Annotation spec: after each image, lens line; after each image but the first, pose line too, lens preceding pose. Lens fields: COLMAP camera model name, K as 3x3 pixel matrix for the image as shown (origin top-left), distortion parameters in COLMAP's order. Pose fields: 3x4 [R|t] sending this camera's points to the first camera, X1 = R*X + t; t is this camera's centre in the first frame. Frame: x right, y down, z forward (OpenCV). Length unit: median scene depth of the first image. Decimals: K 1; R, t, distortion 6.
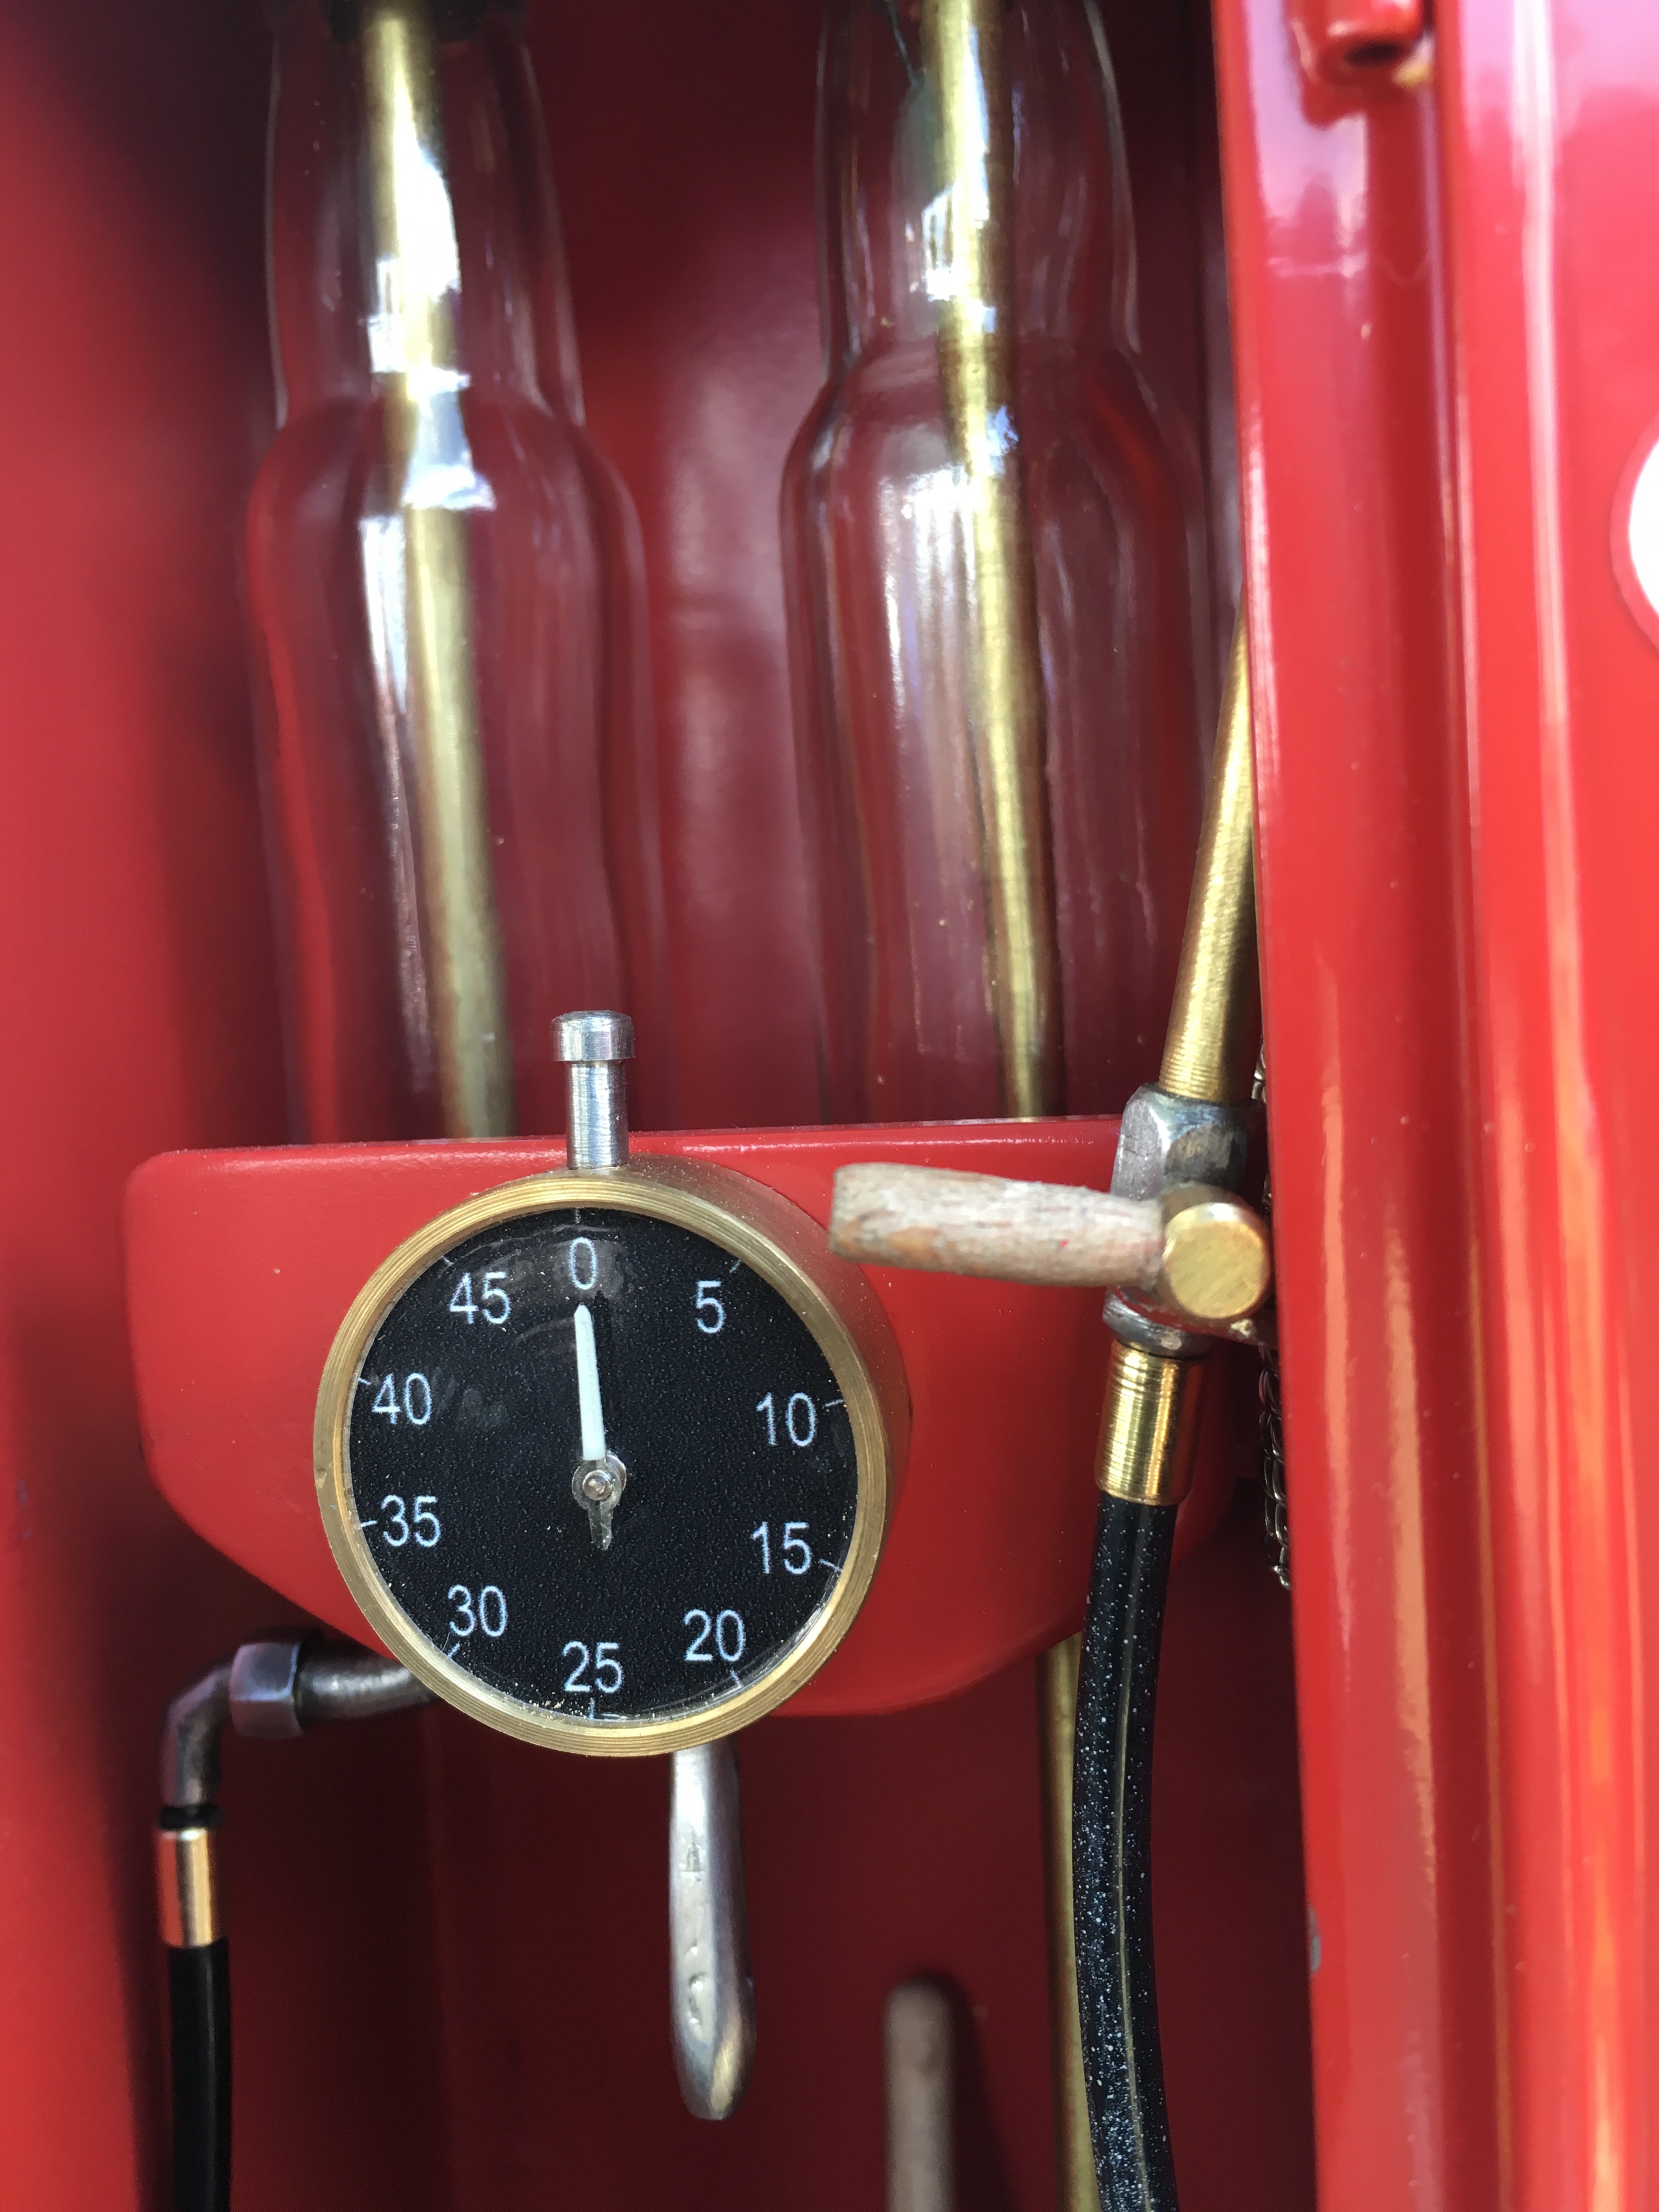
lens RADIAL K [[1884.0, 0, 746.5], [0, 1884.0, 1107.8], [0, 0, 1]] dist [0.045720, -0.143135]
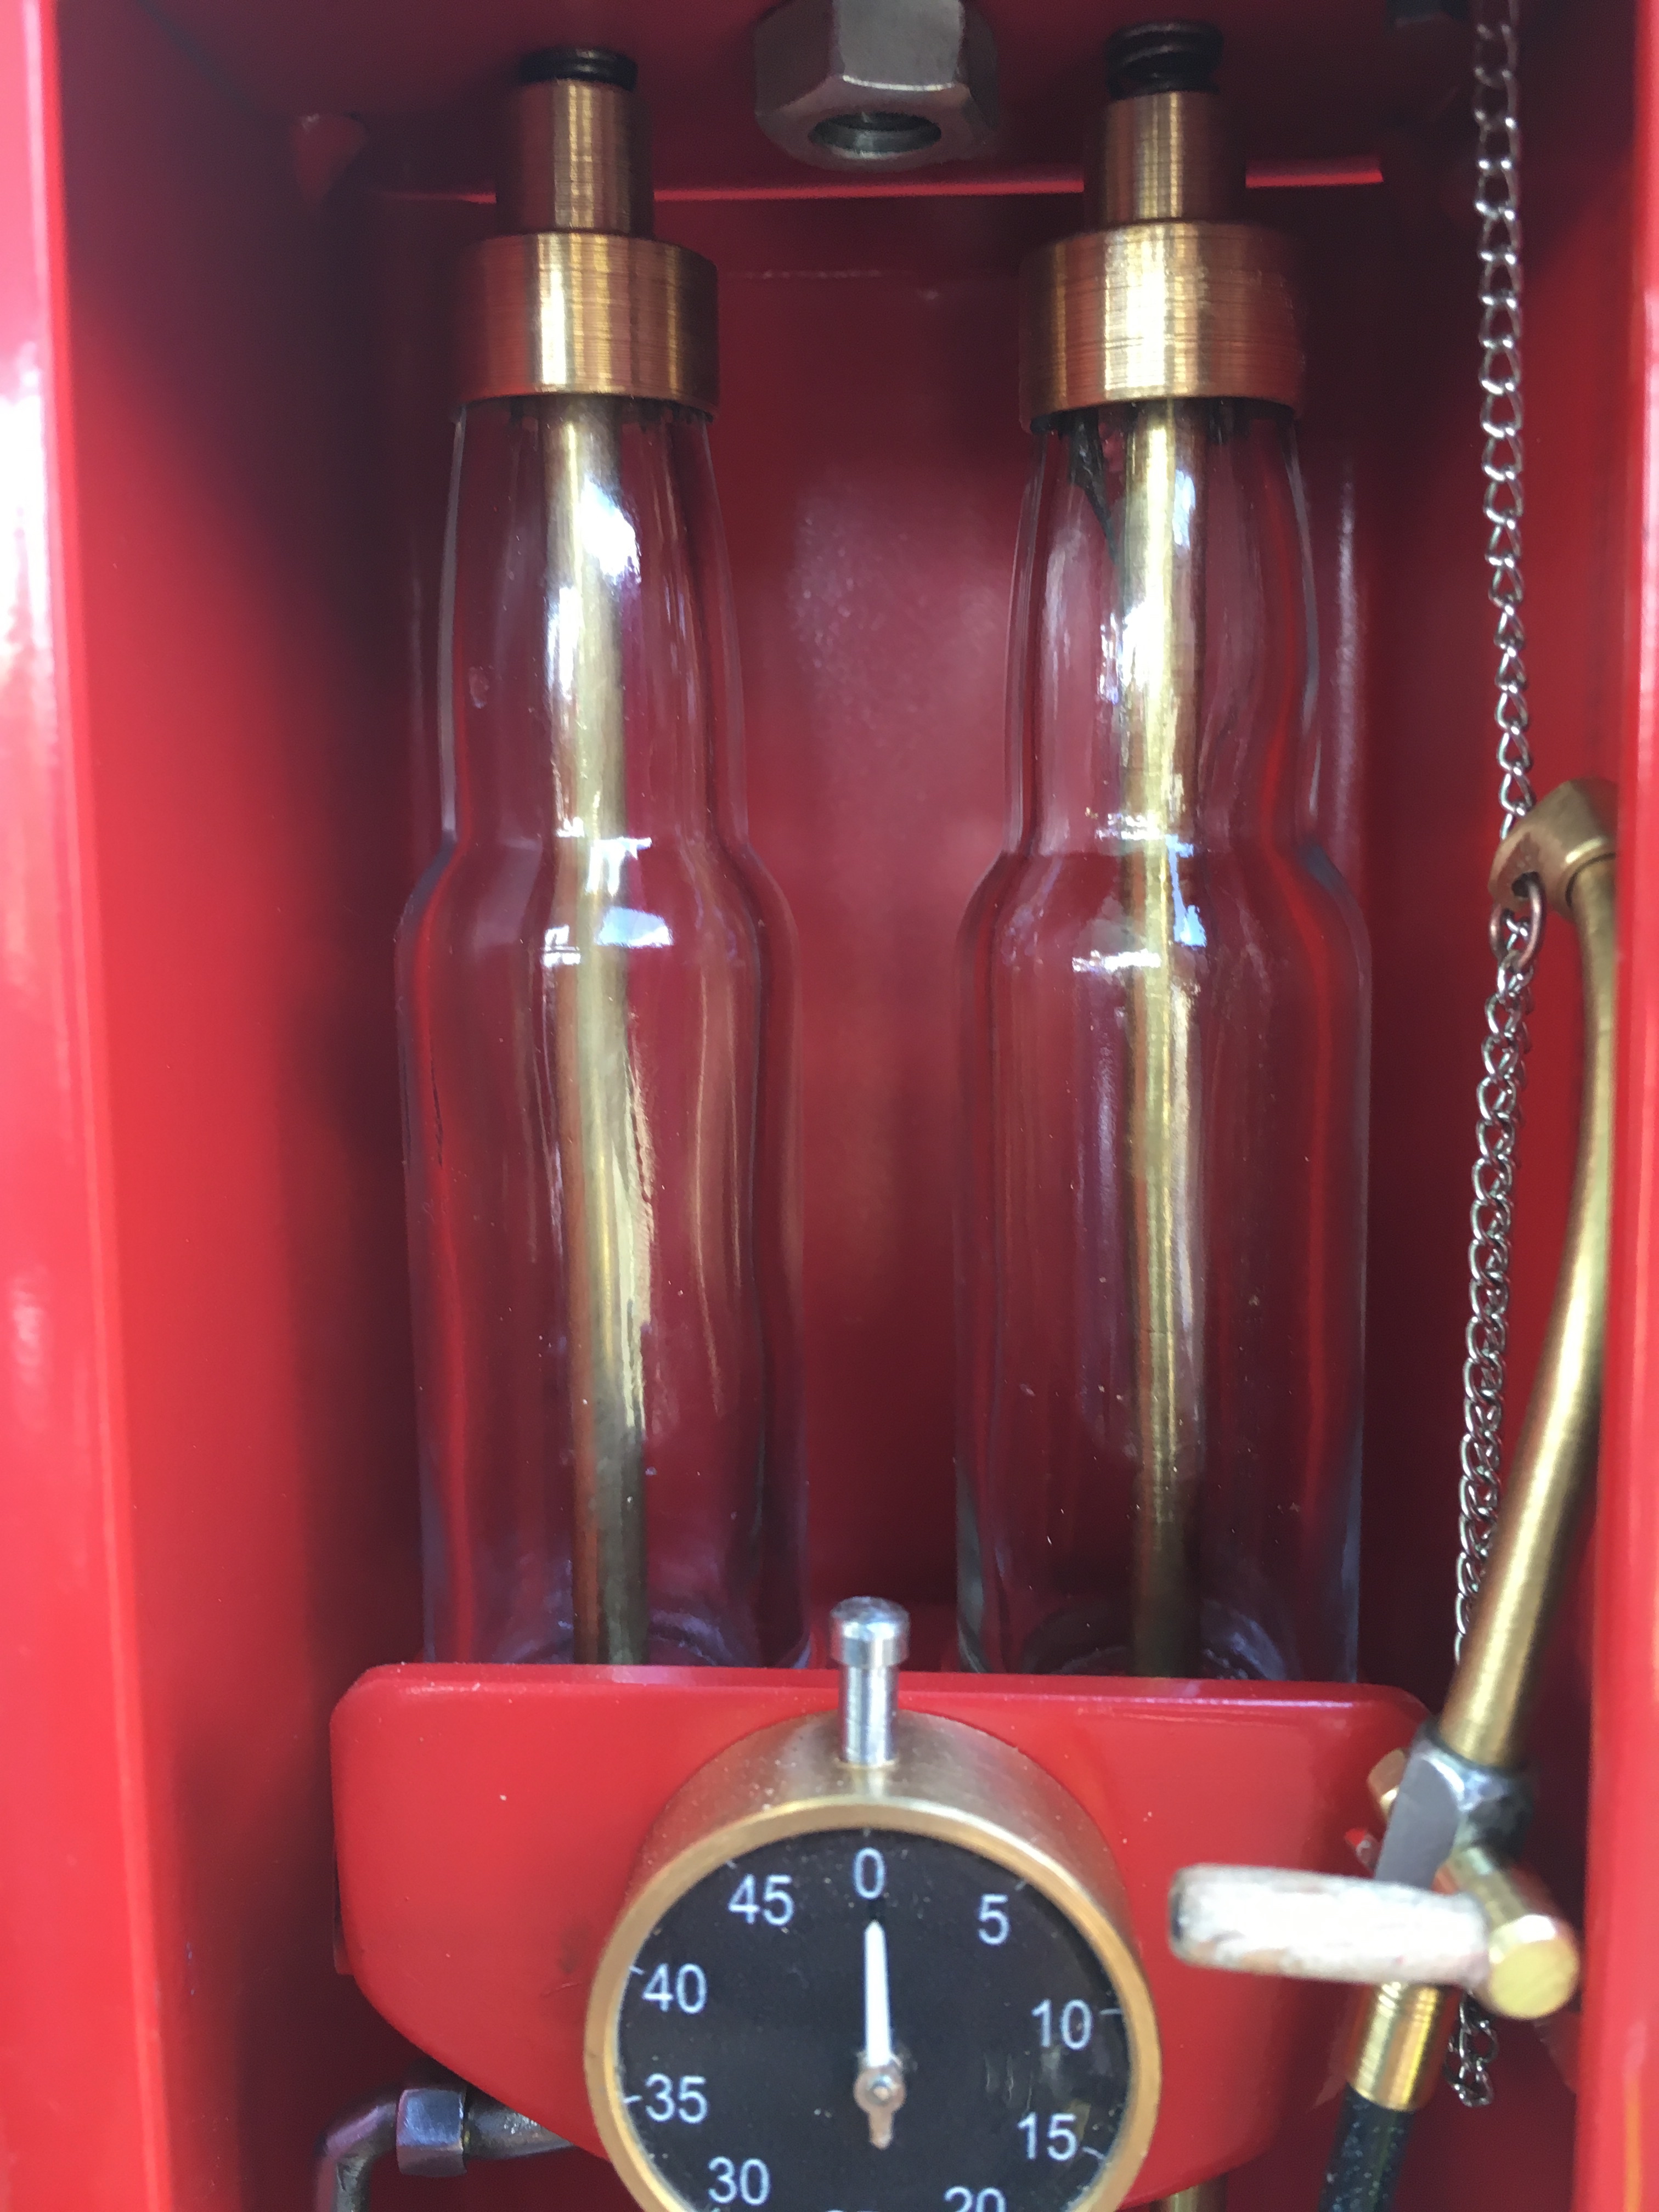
lens RADIAL K [[1884.0, 0, 746.5], [0, 1884.0, 1107.8], [0, 0, 1]] dist [0.045720, -0.143135]
pose [[0.992653, 0.031534, 0.116816, -0.278295], [-0.037346, 0.998154, 0.047896, -0.367859], [-0.115090, -0.051907, 0.991998, 0.014255]]
